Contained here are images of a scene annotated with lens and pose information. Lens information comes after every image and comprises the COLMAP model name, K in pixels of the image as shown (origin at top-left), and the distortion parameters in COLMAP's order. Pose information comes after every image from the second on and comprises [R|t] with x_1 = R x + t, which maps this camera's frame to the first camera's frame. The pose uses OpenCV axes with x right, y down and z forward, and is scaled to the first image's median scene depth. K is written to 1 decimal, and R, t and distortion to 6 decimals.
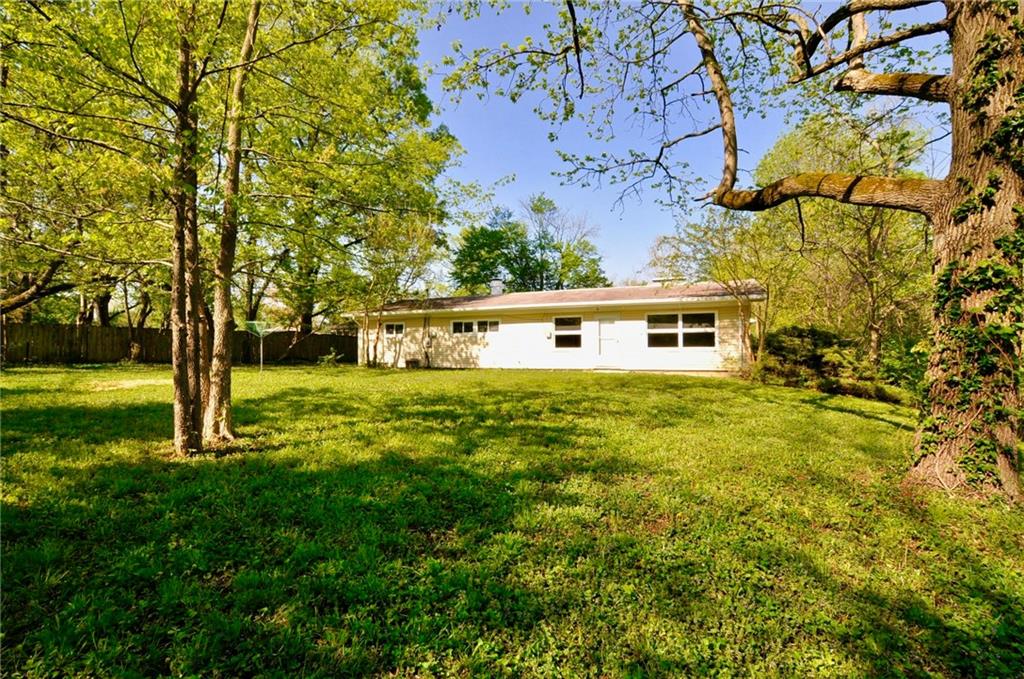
lens RADIAL K [[449.8, 0, 517.0], [0, 449.8, 347.5], [0, 0, 1]] dist [-0.033061, 0.006536]
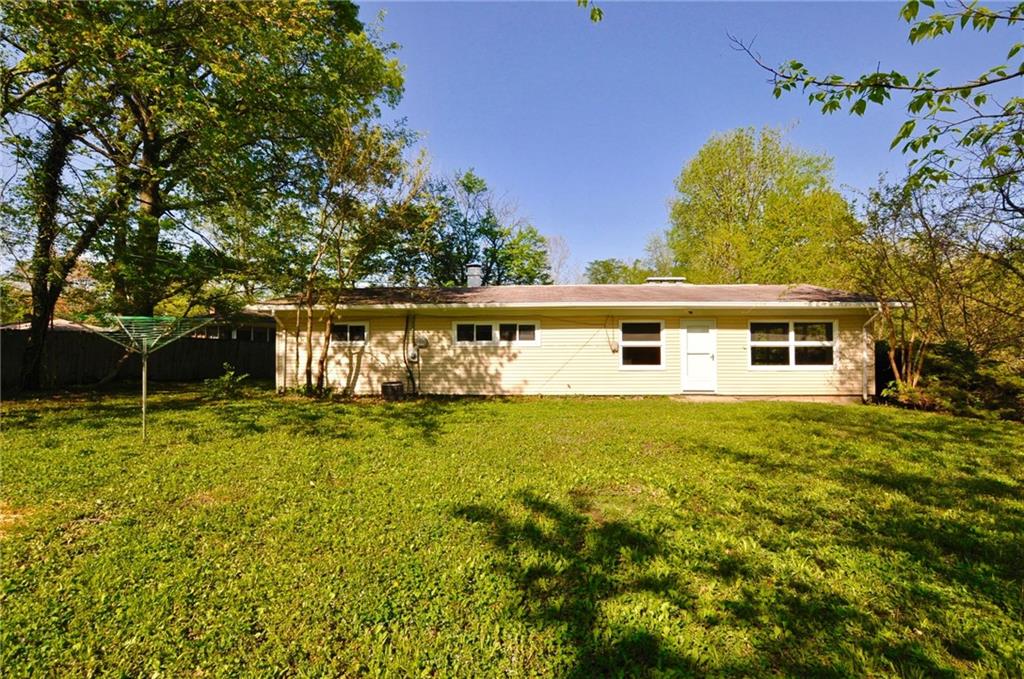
lens RADIAL K [[449.8, 0, 517.0], [0, 449.8, 347.5], [0, 0, 1]] dist [-0.033061, 0.006536]
pose [[0.940924, 0.005791, 0.338568, -0.306640], [-0.006189, 0.999981, 0.000096, -0.025791], [-0.338561, -0.002186, 0.940942, 0.396742]]
